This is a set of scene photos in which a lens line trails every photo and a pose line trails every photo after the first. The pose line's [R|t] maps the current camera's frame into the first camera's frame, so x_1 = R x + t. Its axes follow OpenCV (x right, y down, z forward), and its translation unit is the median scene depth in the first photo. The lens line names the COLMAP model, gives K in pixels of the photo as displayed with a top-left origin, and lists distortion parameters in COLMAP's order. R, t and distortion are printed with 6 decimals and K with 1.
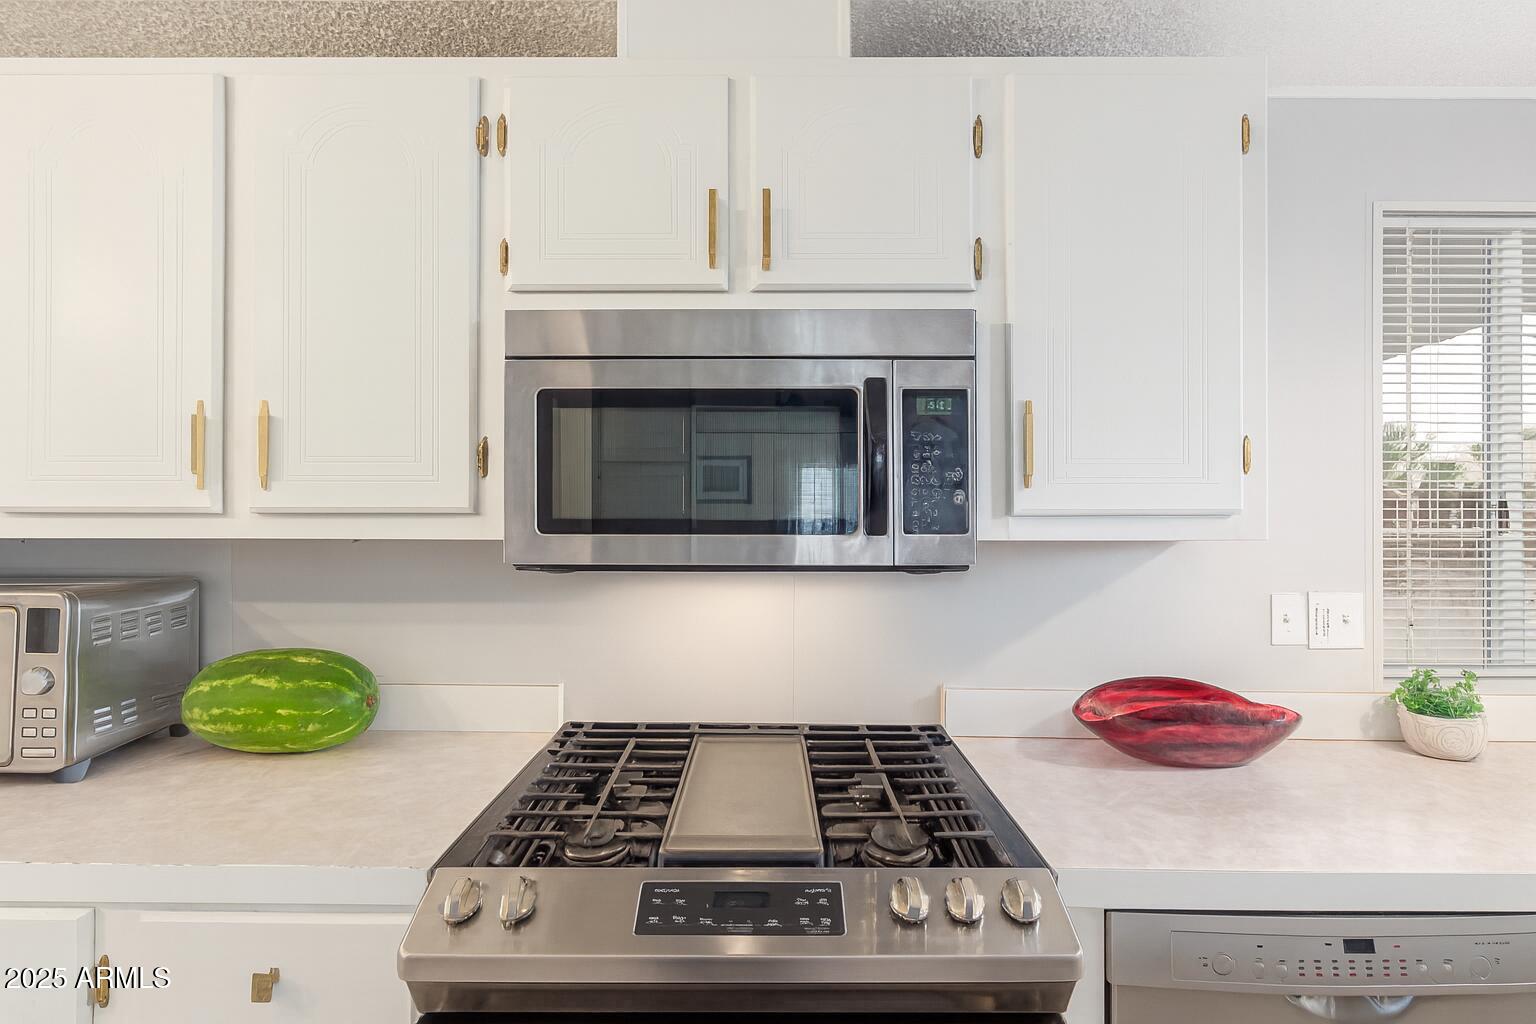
lens RADIAL K [[678.4, 0, 760.9], [0, 678.4, 505.5], [0, 0, 1]] dist [0.015142, -0.000005]
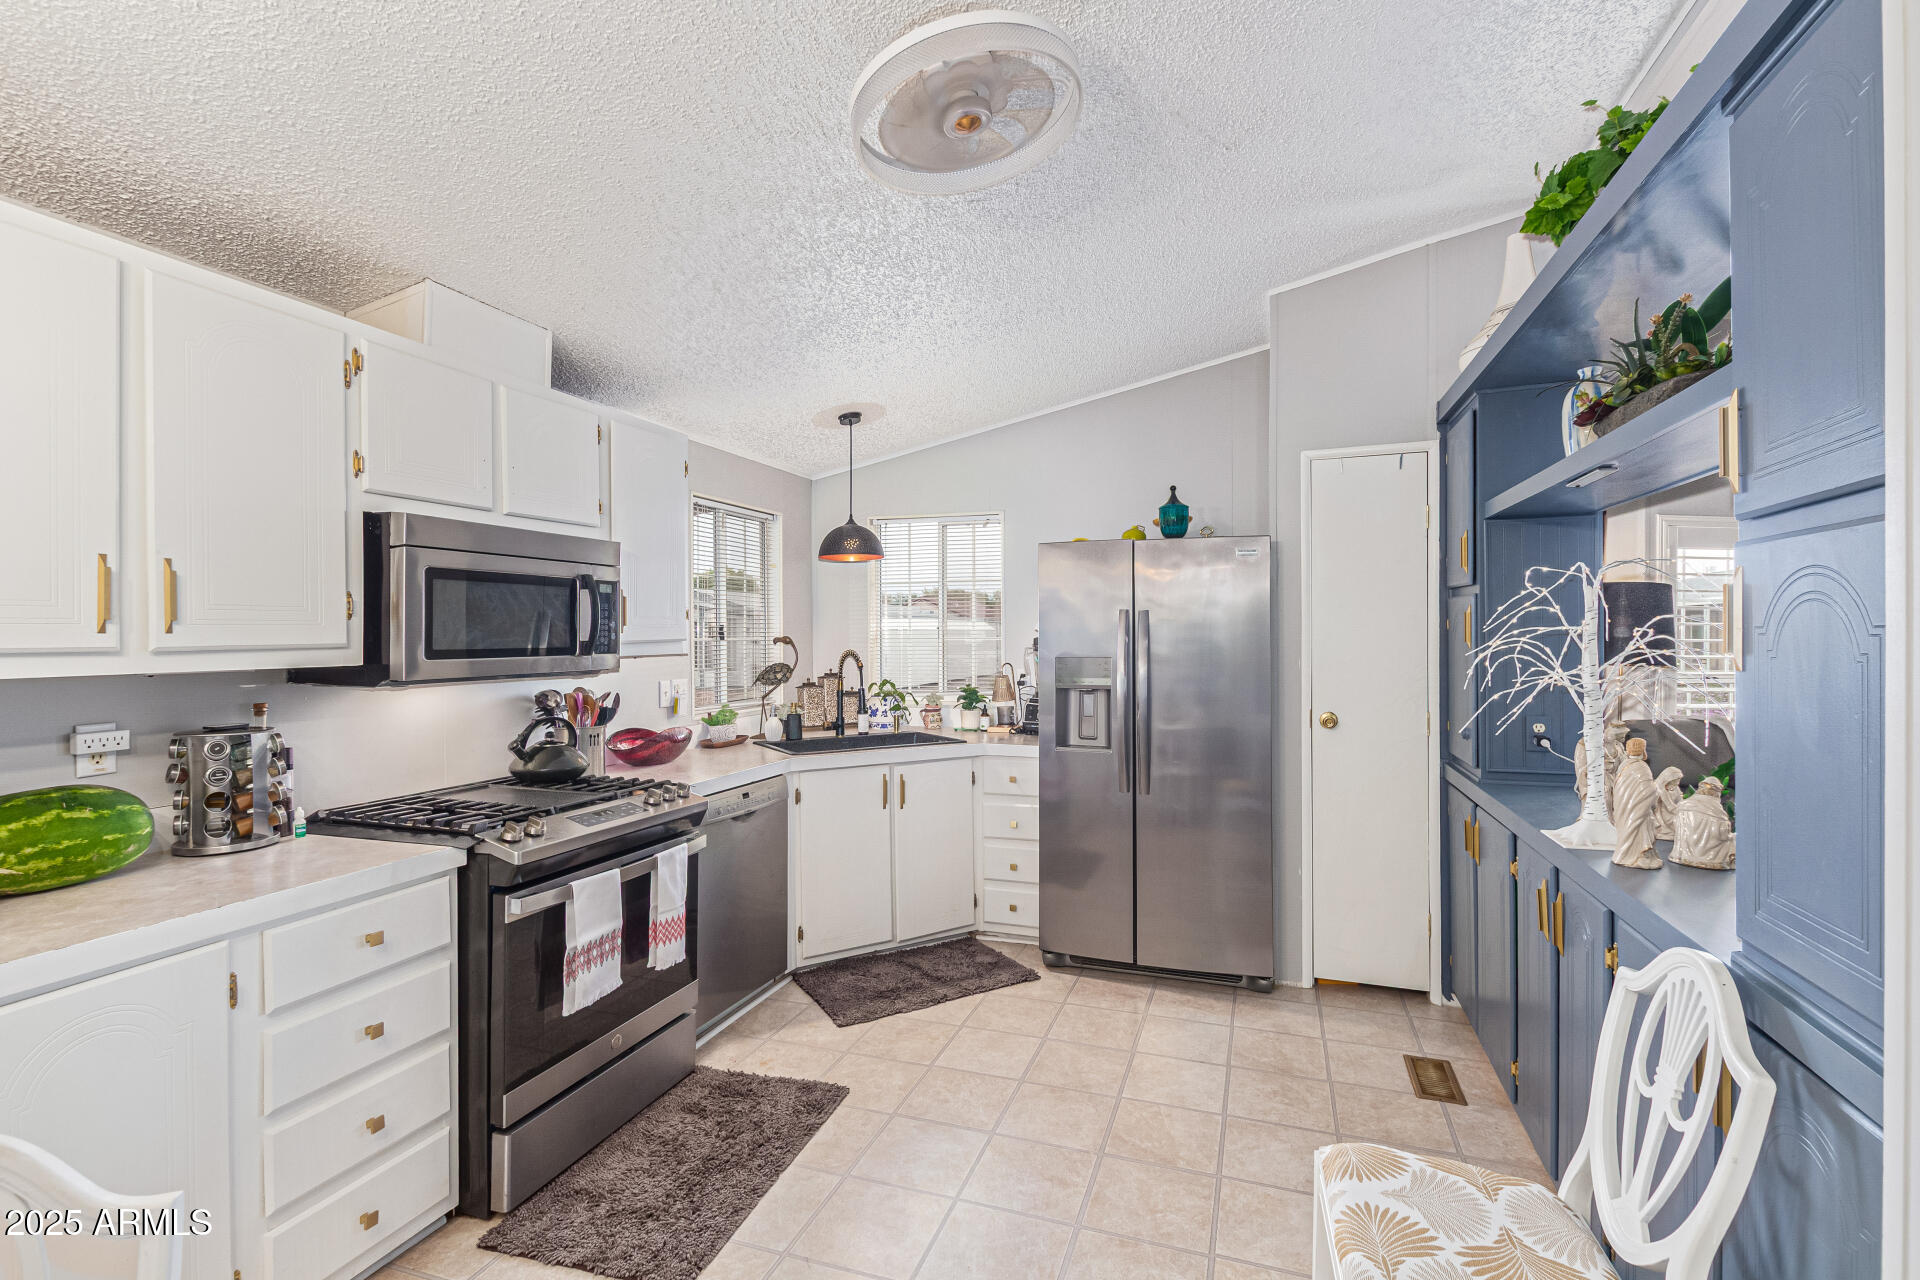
lens RADIAL K [[848.0, 0, 951.2], [0, 848.0, 631.8], [0, 0, 1]] dist [0.015142, -0.000005]
pose [[0.342901, -0.002315, 0.939369, -1.636505], [-0.008050, 0.999953, 0.005403, -0.039868], [-0.939337, -0.009415, 0.342866, -0.752718]]
